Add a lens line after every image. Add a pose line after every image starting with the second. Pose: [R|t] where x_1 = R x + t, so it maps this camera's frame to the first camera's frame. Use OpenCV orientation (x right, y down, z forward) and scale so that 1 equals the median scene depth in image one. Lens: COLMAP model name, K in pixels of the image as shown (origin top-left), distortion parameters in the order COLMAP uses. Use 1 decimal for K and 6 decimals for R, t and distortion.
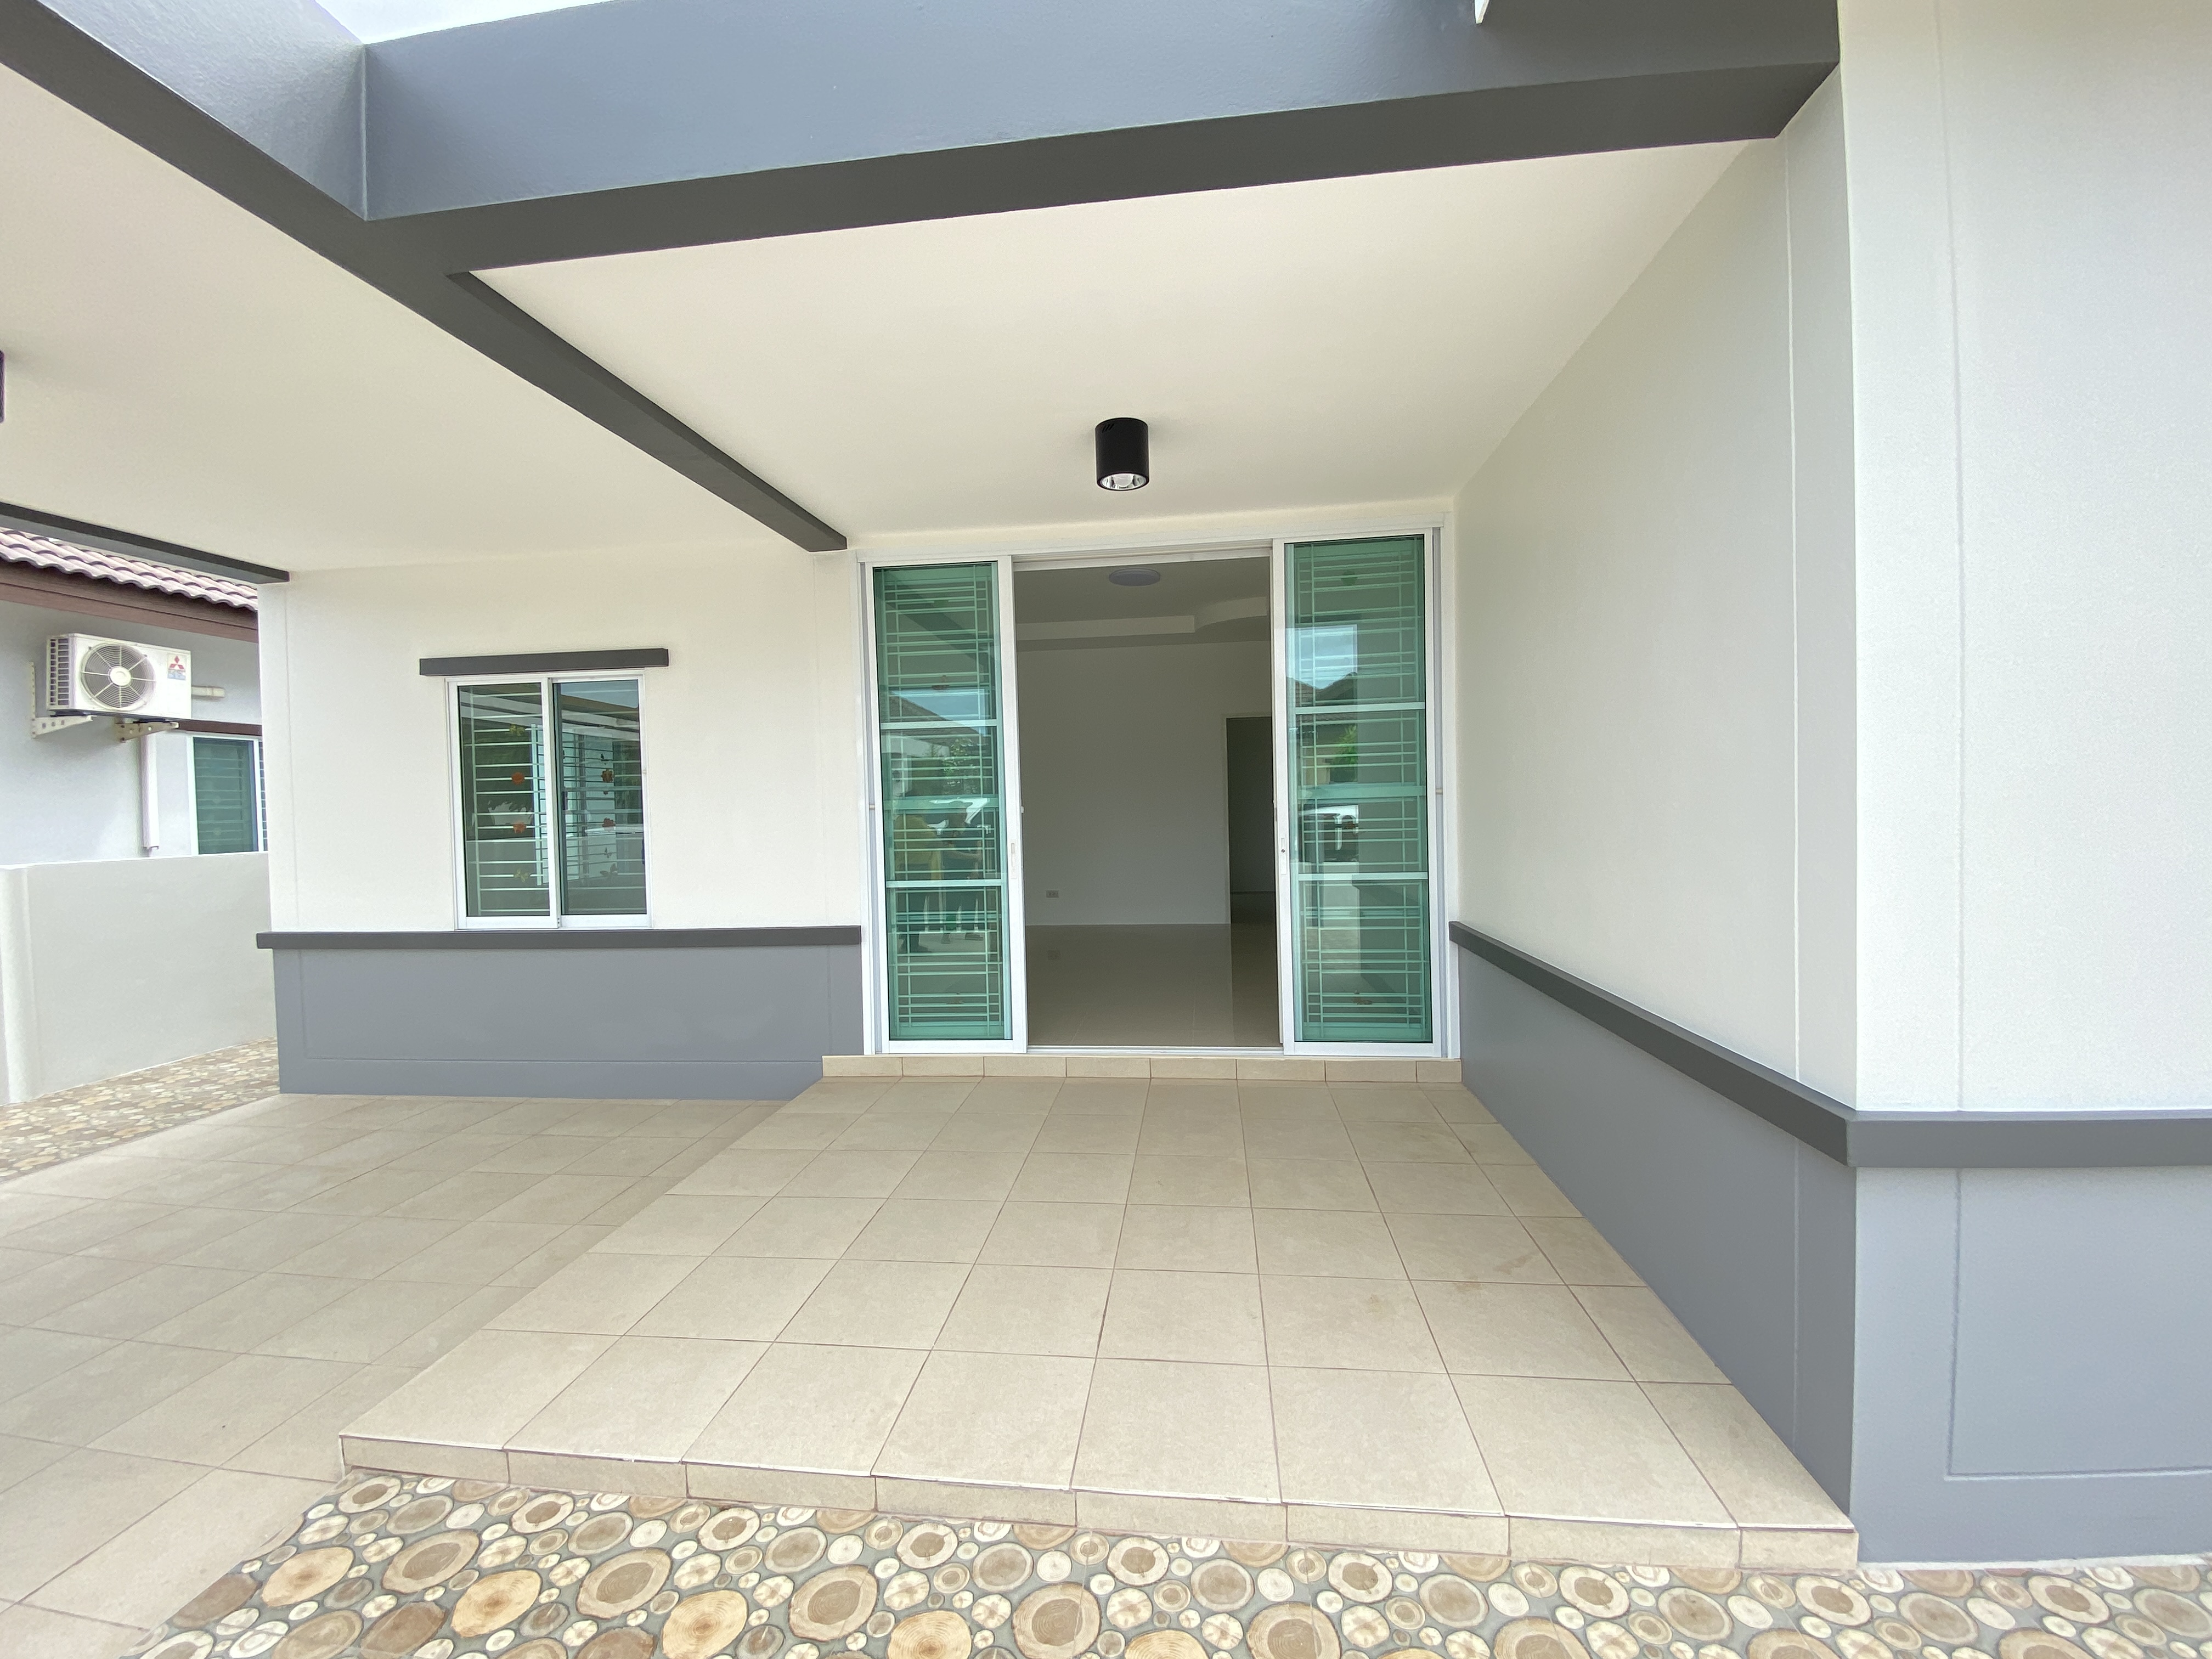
lens RADIAL K [[894.6, 0, 1097.4], [0, 894.6, 830.4], [0, 0, 1]] dist [0.017350, -0.019723]
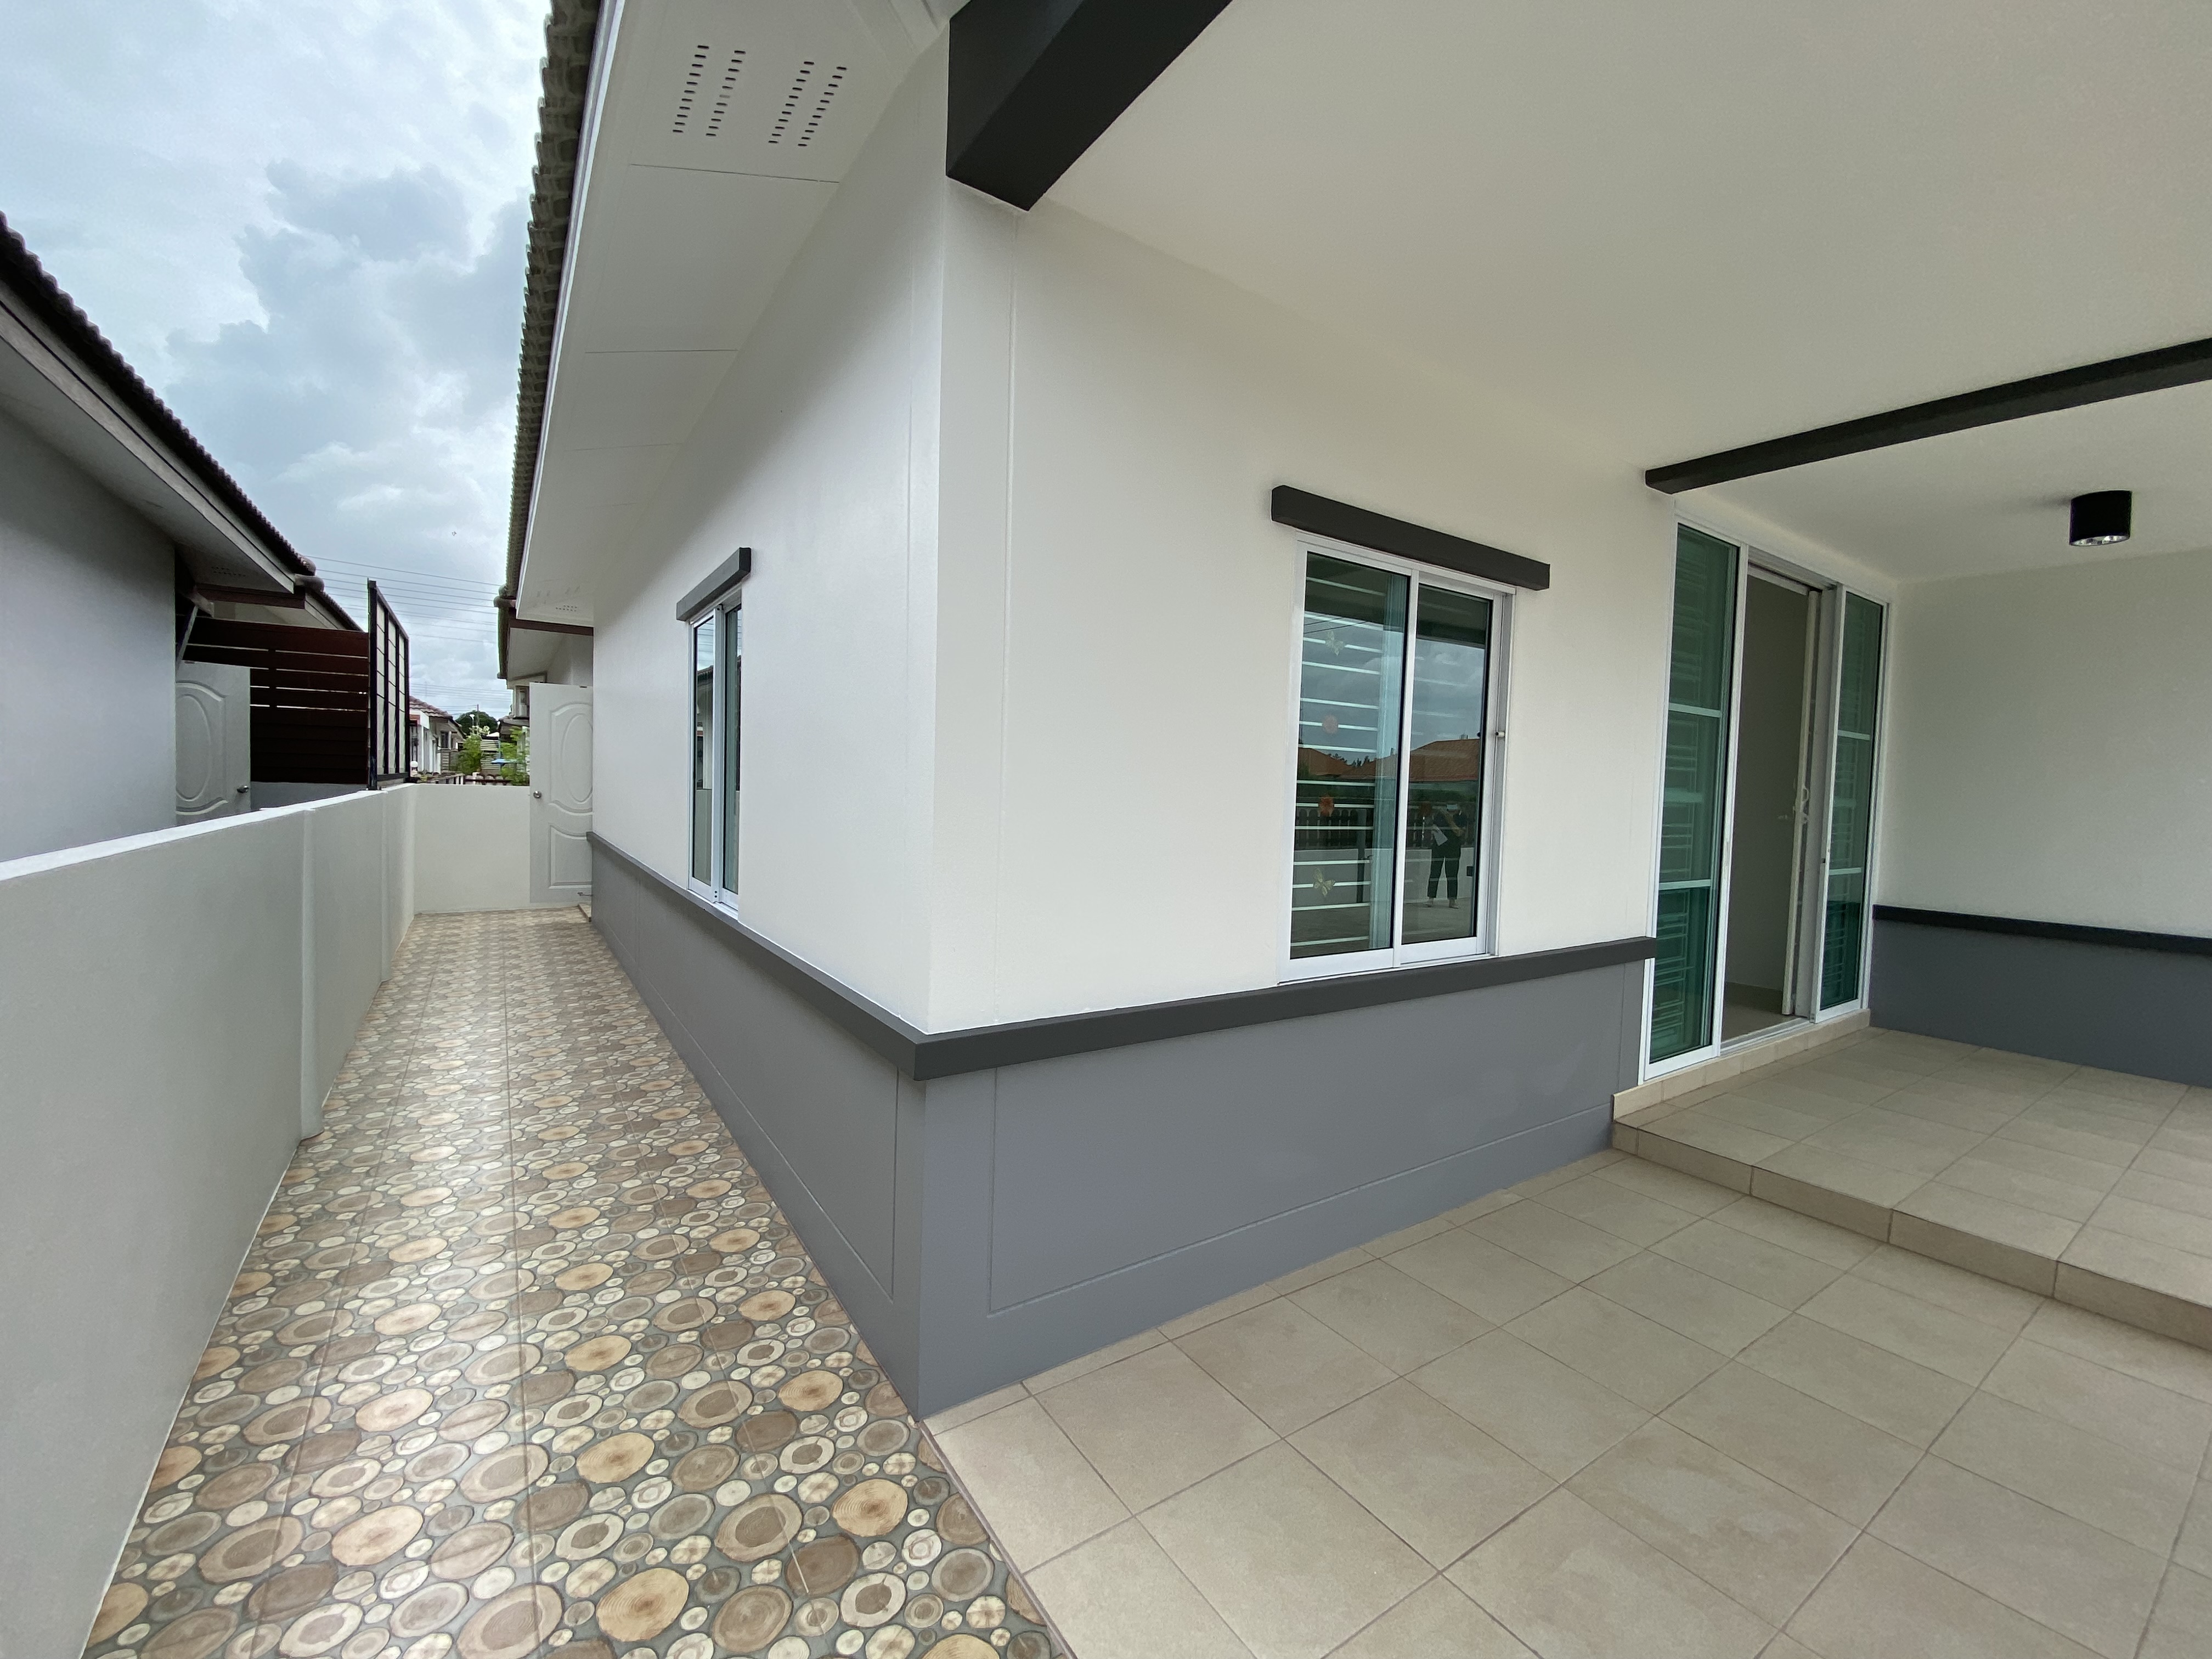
lens RADIAL K [[891.2, 0, 1096.2], [0, 891.2, 829.4], [0, 0, 1]] dist [0.001029, -0.005806]
pose [[0.761083, 0.016976, 0.648432, -1.263401], [-0.028196, 0.999578, 0.006925, 0.014124], [-0.648041, -0.023553, 0.761241, 0.710938]]
